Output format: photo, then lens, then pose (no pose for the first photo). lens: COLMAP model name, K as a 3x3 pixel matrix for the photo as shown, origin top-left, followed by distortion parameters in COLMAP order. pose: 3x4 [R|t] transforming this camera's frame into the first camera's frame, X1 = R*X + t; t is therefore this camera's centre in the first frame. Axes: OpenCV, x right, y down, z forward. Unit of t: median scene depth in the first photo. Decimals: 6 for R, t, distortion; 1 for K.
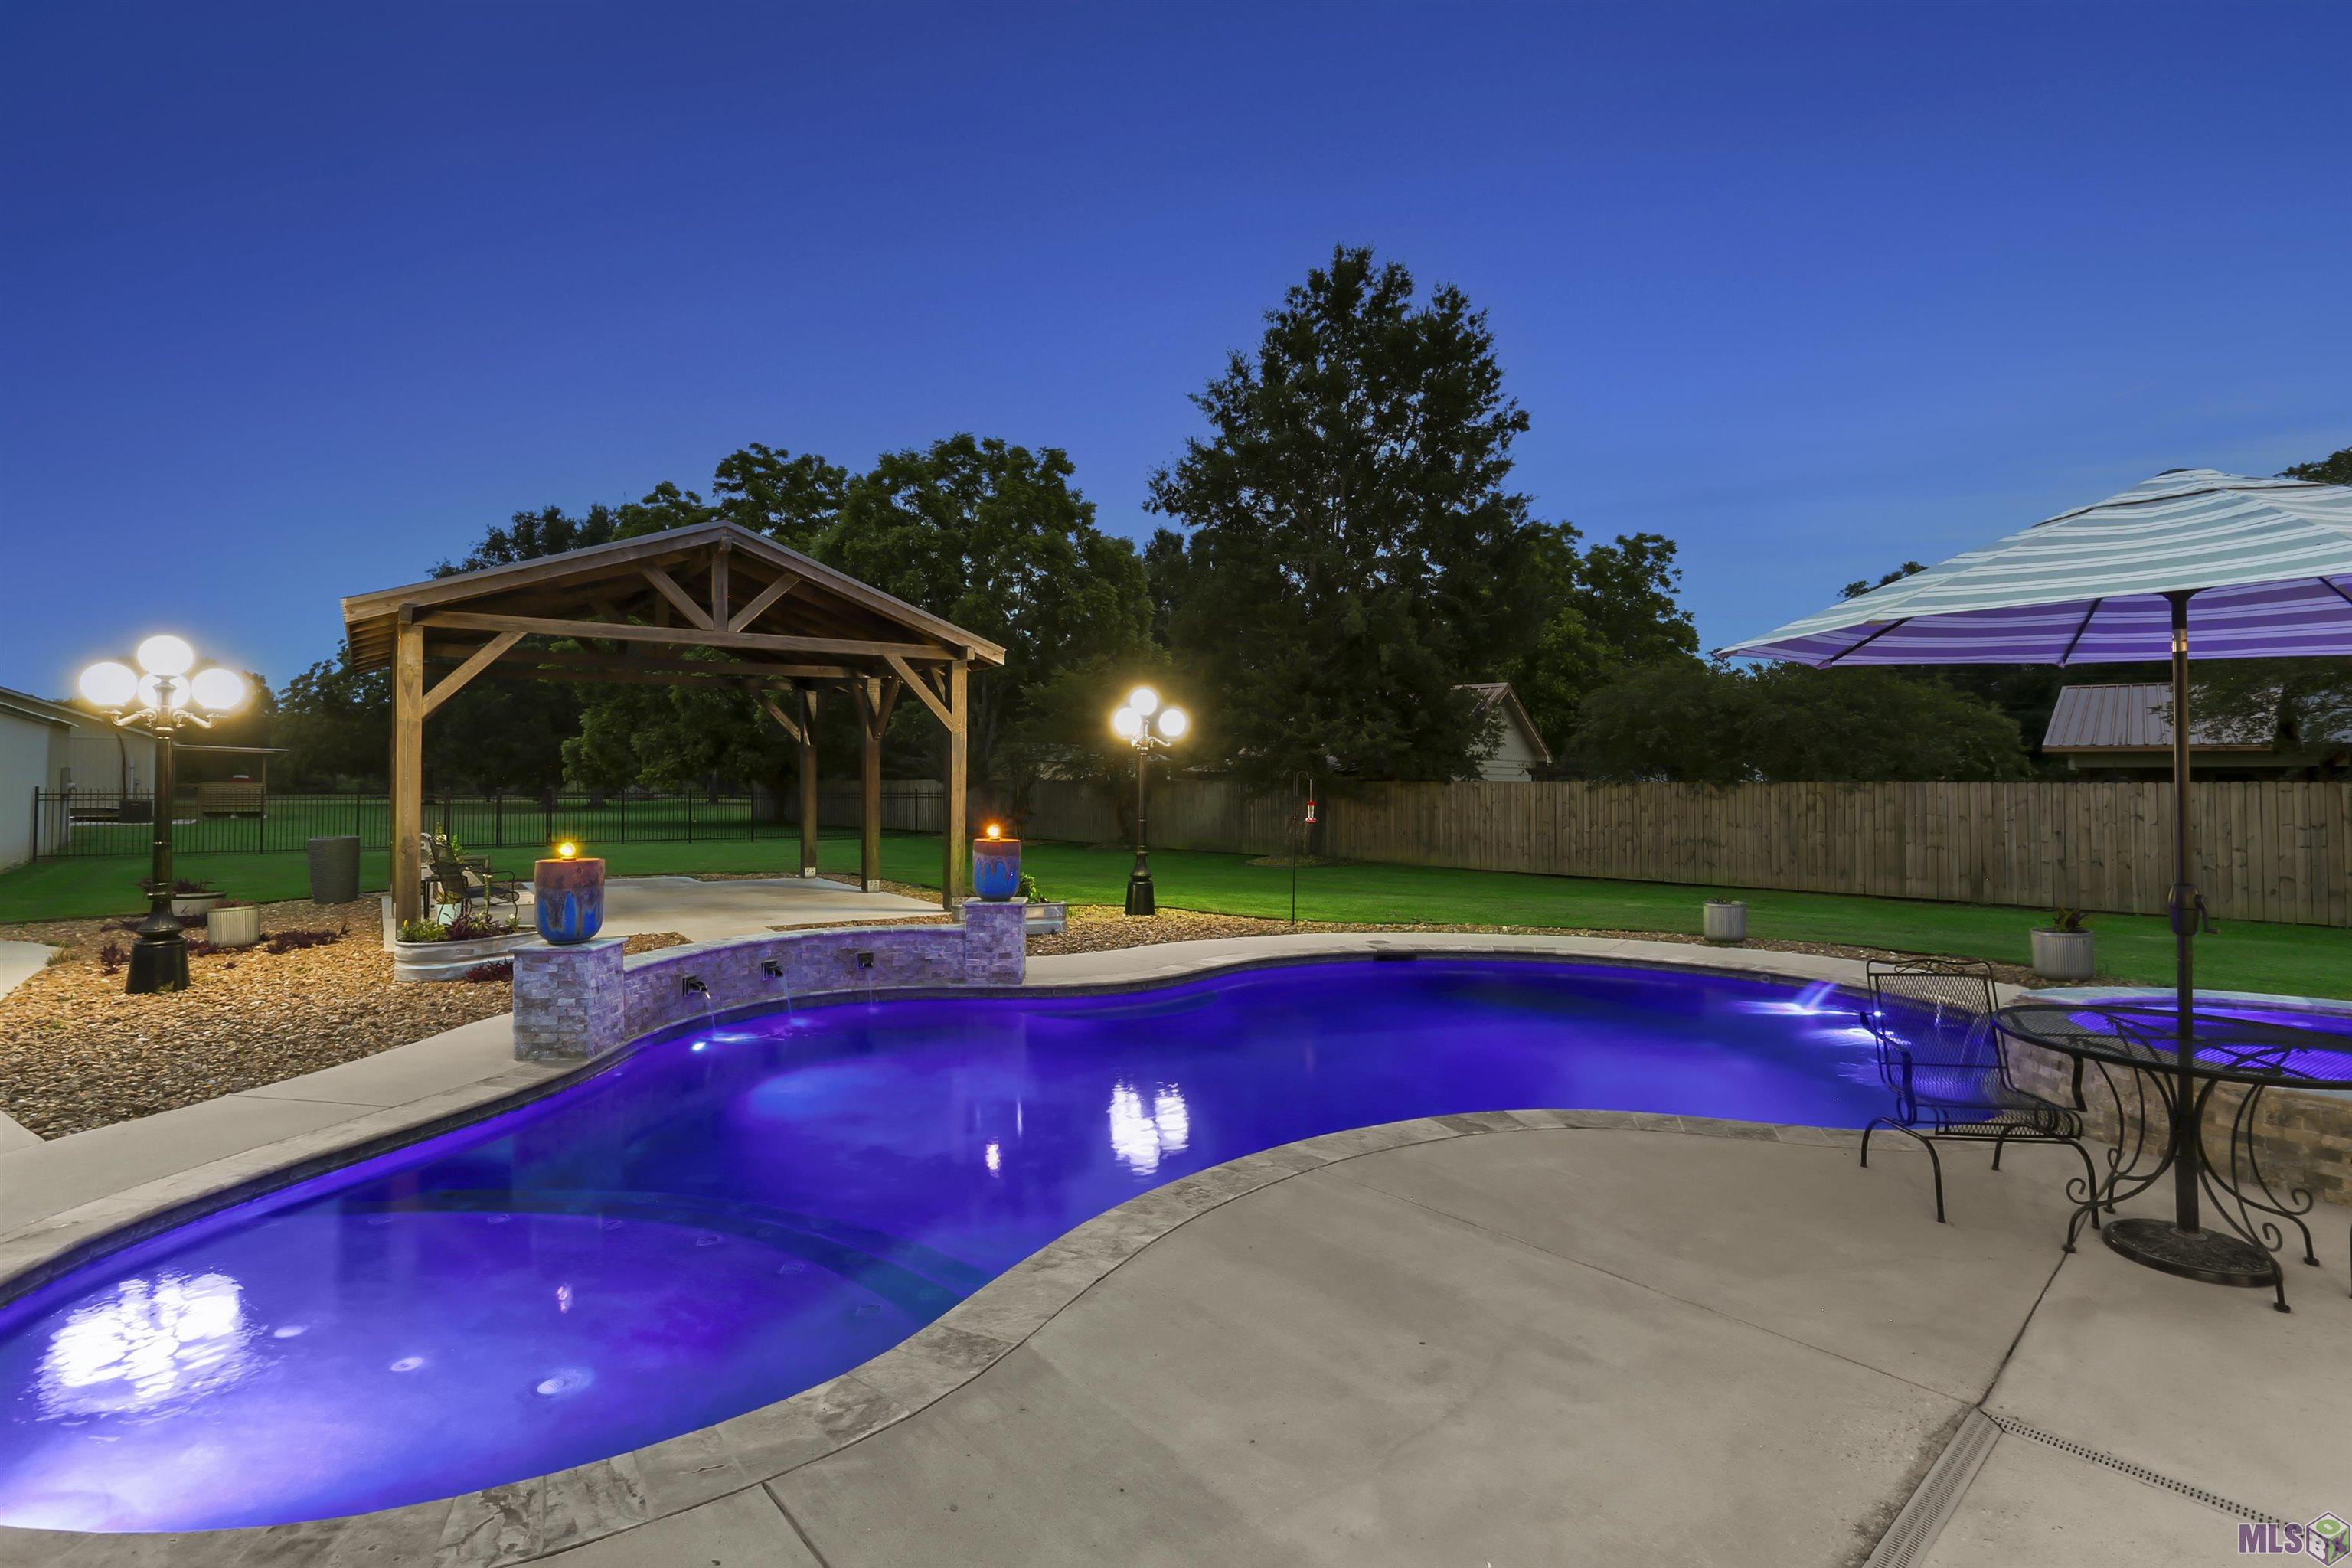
lens RADIAL K [[1226.8, 0, 1168.9], [0, 1226.8, 812.0], [0, 0, 1]] dist [-0.052109, 0.000447]
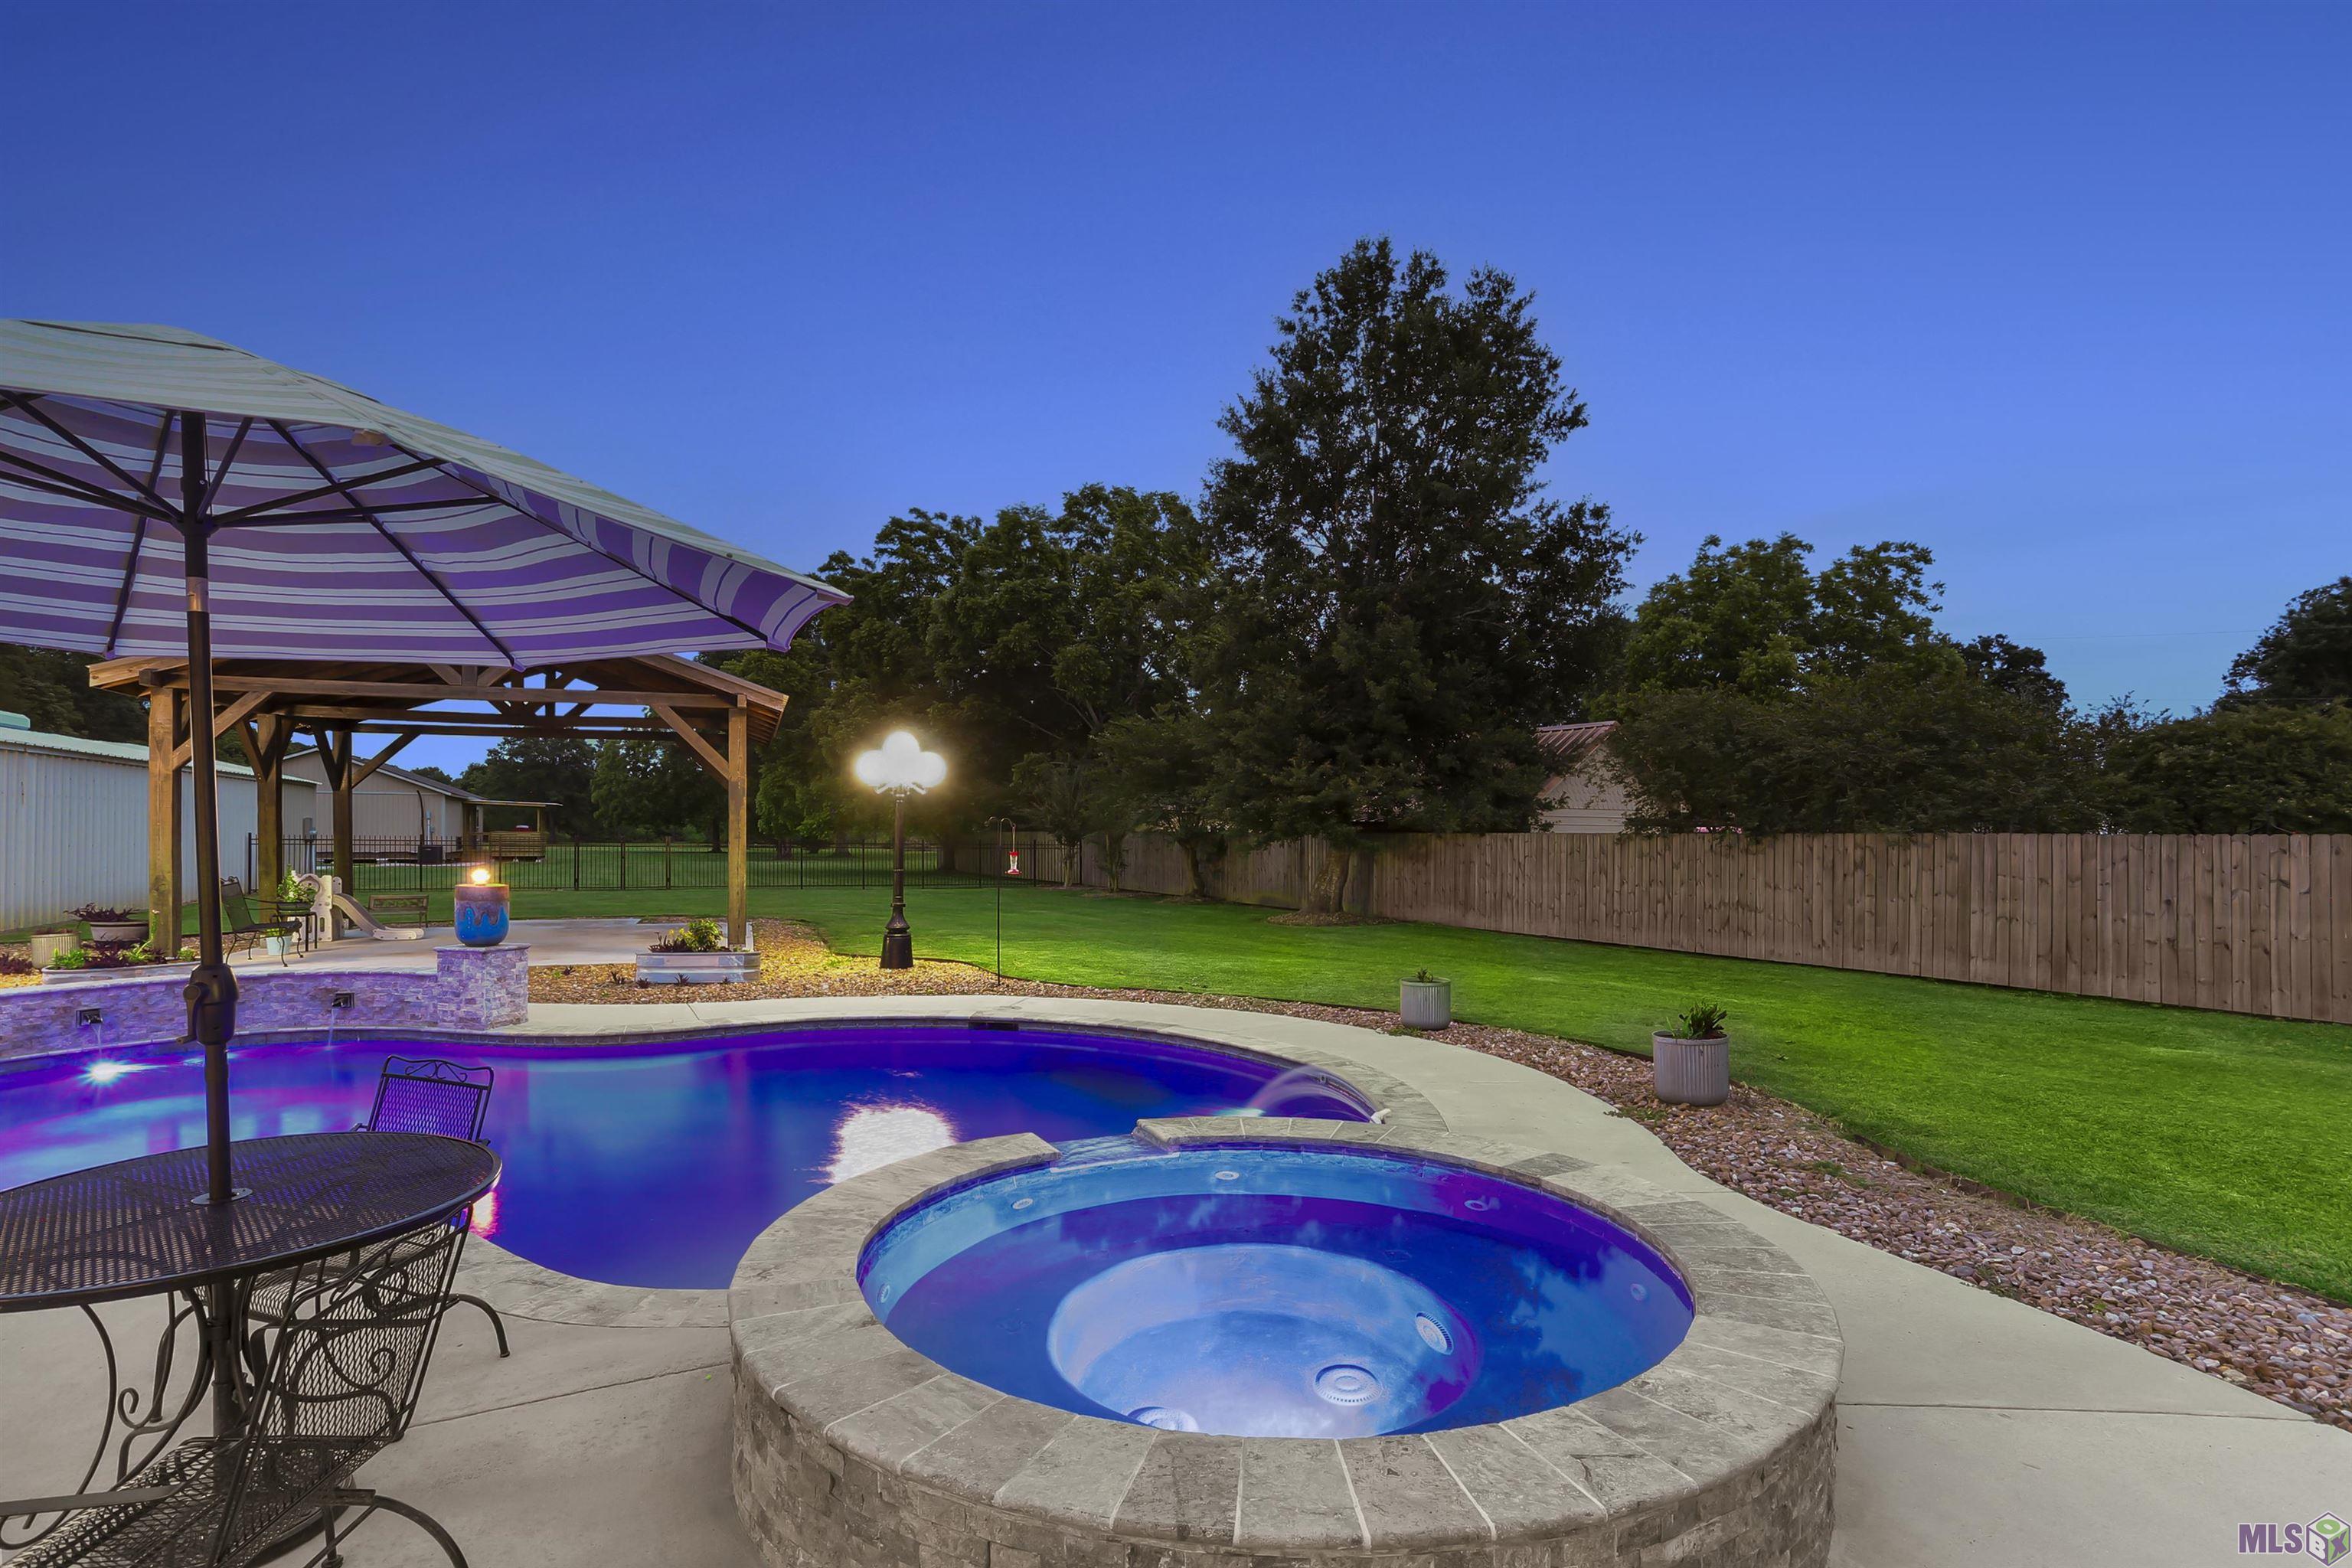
lens RADIAL K [[1216.0, 0, 1279.4], [0, 1216.0, 893.3], [0, 0, 1]] dist [-0.050770, 0.029607]
pose [[0.959648, 0.016403, -0.280726, 0.384404], [-0.010199, 0.999671, 0.023546, -0.000057], [0.281020, -0.019733, 0.959499, 0.127176]]
